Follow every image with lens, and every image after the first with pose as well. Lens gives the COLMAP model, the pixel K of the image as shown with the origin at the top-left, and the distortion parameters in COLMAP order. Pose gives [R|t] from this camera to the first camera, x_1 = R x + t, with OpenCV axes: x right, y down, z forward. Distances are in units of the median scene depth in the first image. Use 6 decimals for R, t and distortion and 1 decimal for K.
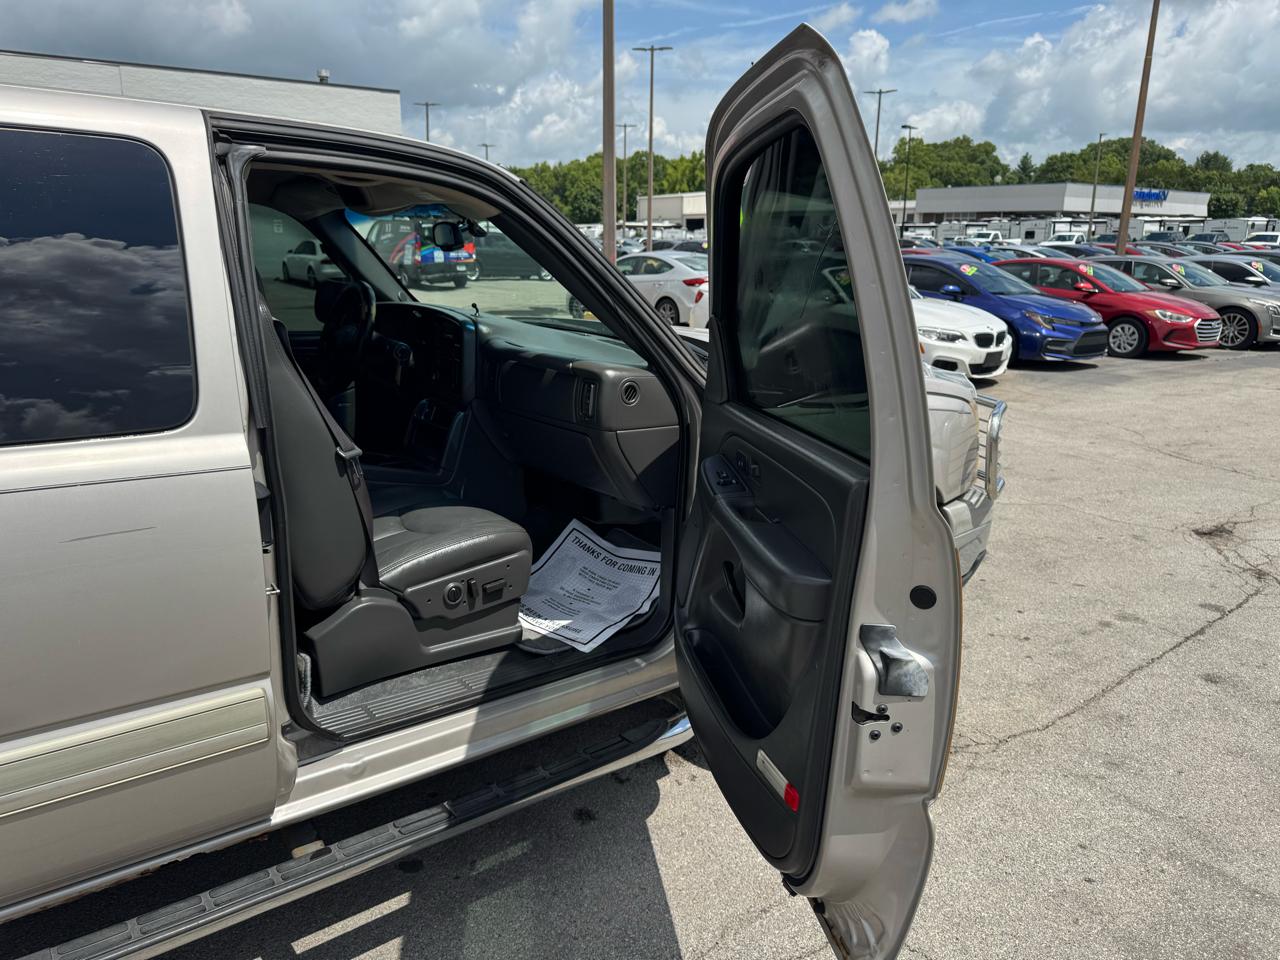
lens RADIAL K [[899.9, 0, 622.0], [0, 899.9, 497.7], [0, 0, 1]] dist [0.113321, -0.188467]
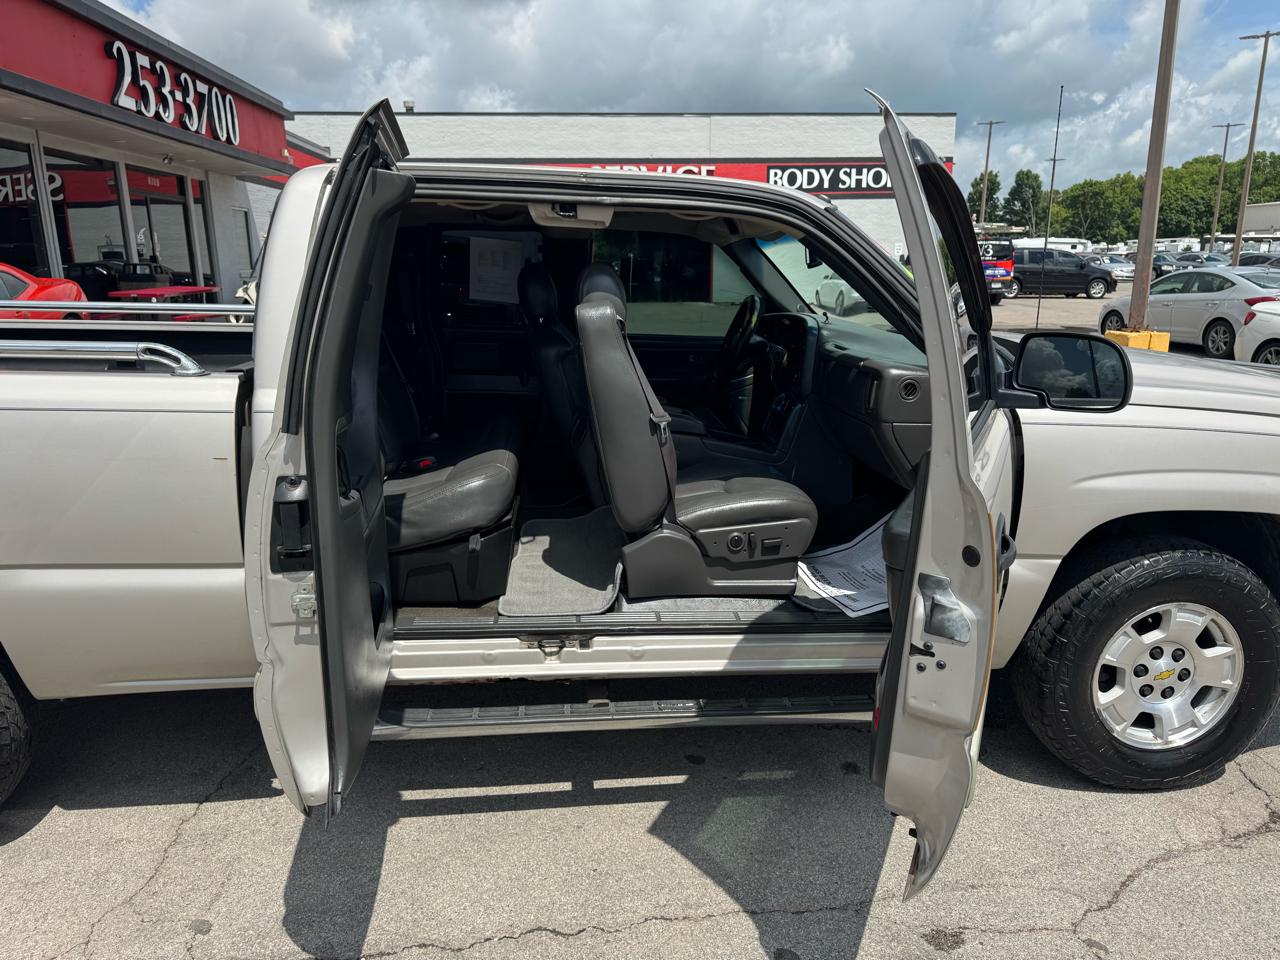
lens RADIAL K [[903.5, 0, 640.0], [0, 903.5, 480.0], [0, 0, 1]] dist [0.030324, -0.046302]
pose [[0.847475, 0.113683, -0.518519, 0.259976], [-0.132808, 0.991142, 0.000241, 0.031540], [0.513954, 0.068659, 0.855066, -0.101729]]
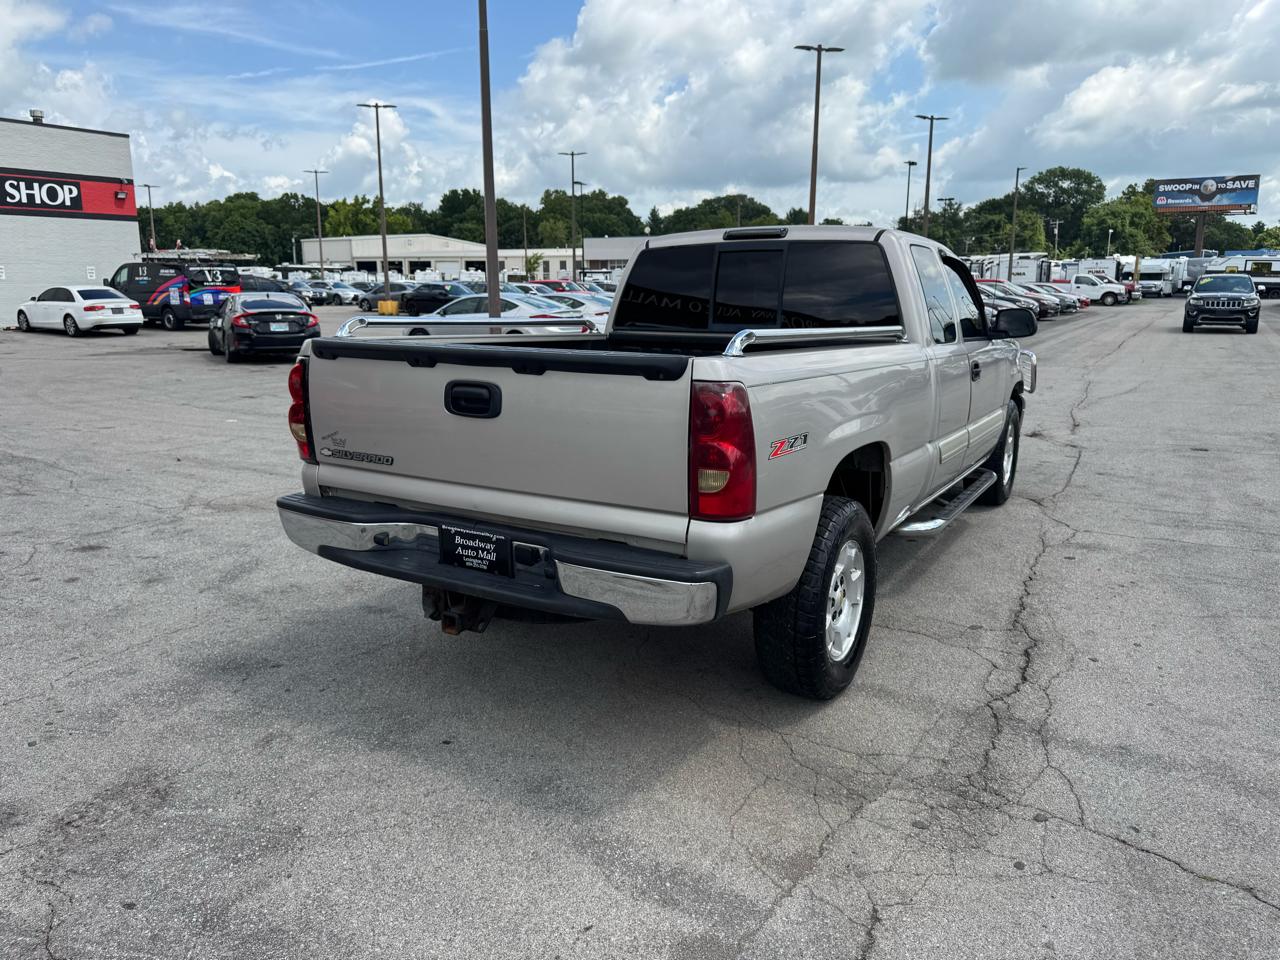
lens RADIAL K [[906.7, 0, 640.0], [0, 906.7, 480.0], [0, 0, 1]] dist [0.039869, -0.045213]
pose [[0.927550, -0.083622, 0.364222, -1.371759], [0.106161, 0.993450, -0.042270, 0.234491], [-0.358302, 0.077874, 0.930352, -0.844340]]
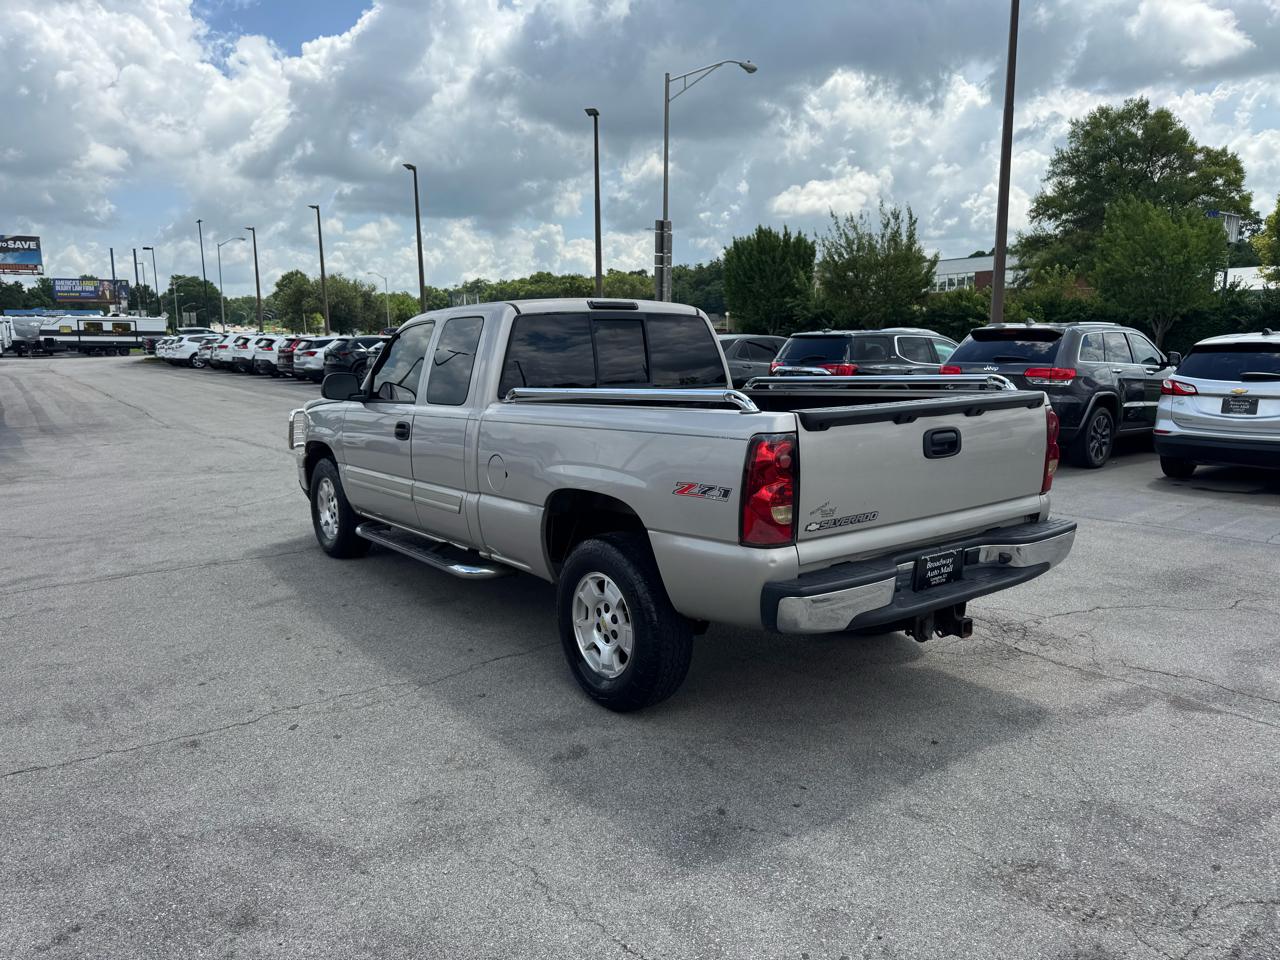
lens RADIAL K [[903.5, 0, 640.0], [0, 903.5, 480.0], [0, 0, 1]] dist [0.030324, -0.046302]
pose [[0.000816, -0.160788, 0.986989, -2.395143], [0.277869, 0.948157, 0.154232, -0.175030], [-0.960618, 0.274128, 0.045452, 0.507859]]
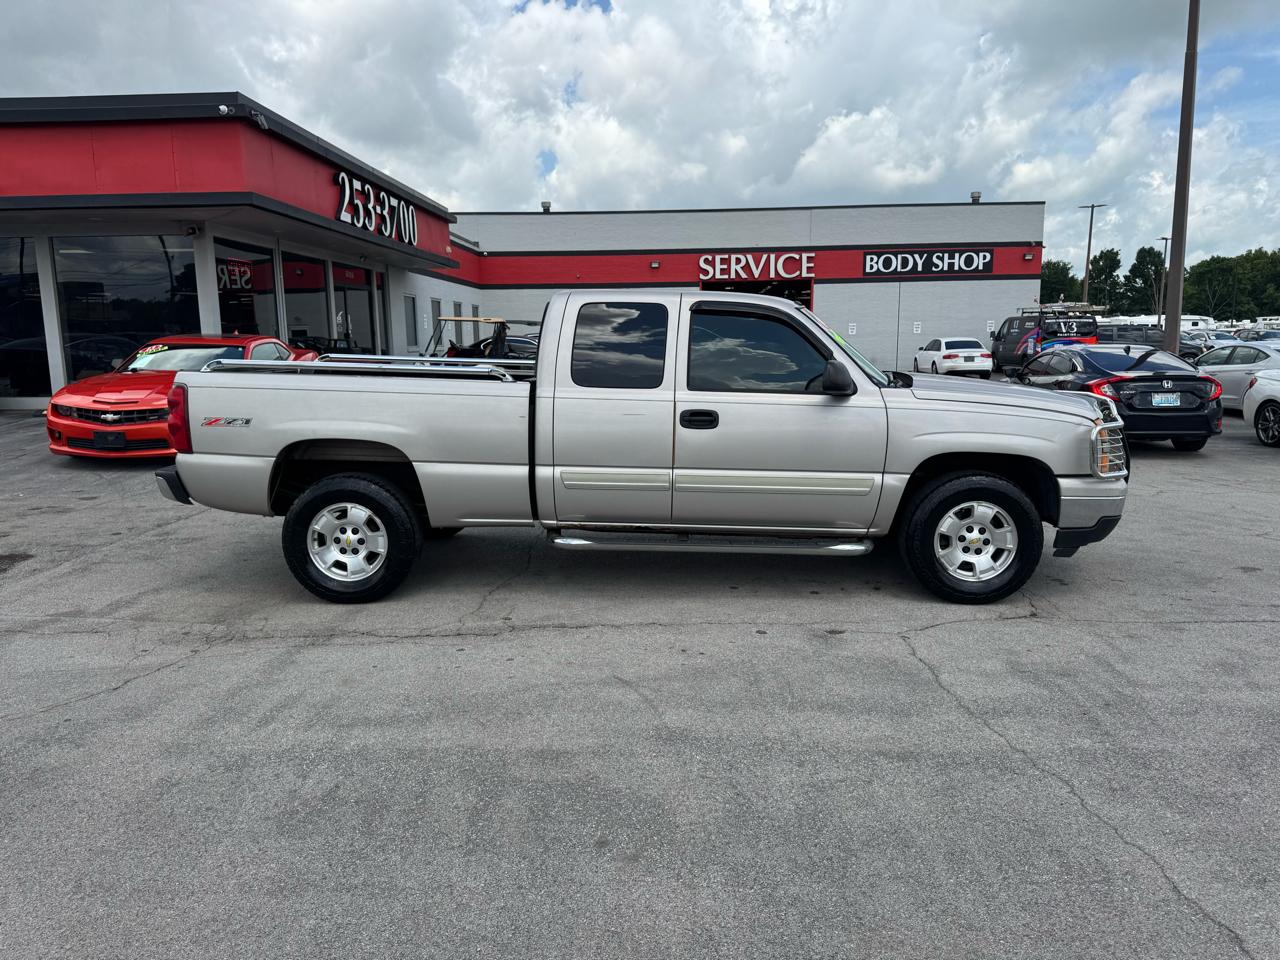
lens RADIAL K [[903.5, 0, 640.0], [0, 903.5, 480.0], [0, 0, 1]] dist [0.030324, -0.046302]
pose [[0.776467, 0.085561, -0.624323, 0.884198], [-0.159587, 0.985142, -0.063467, 0.270688], [0.609616, 0.148914, 0.778584, -0.886162]]
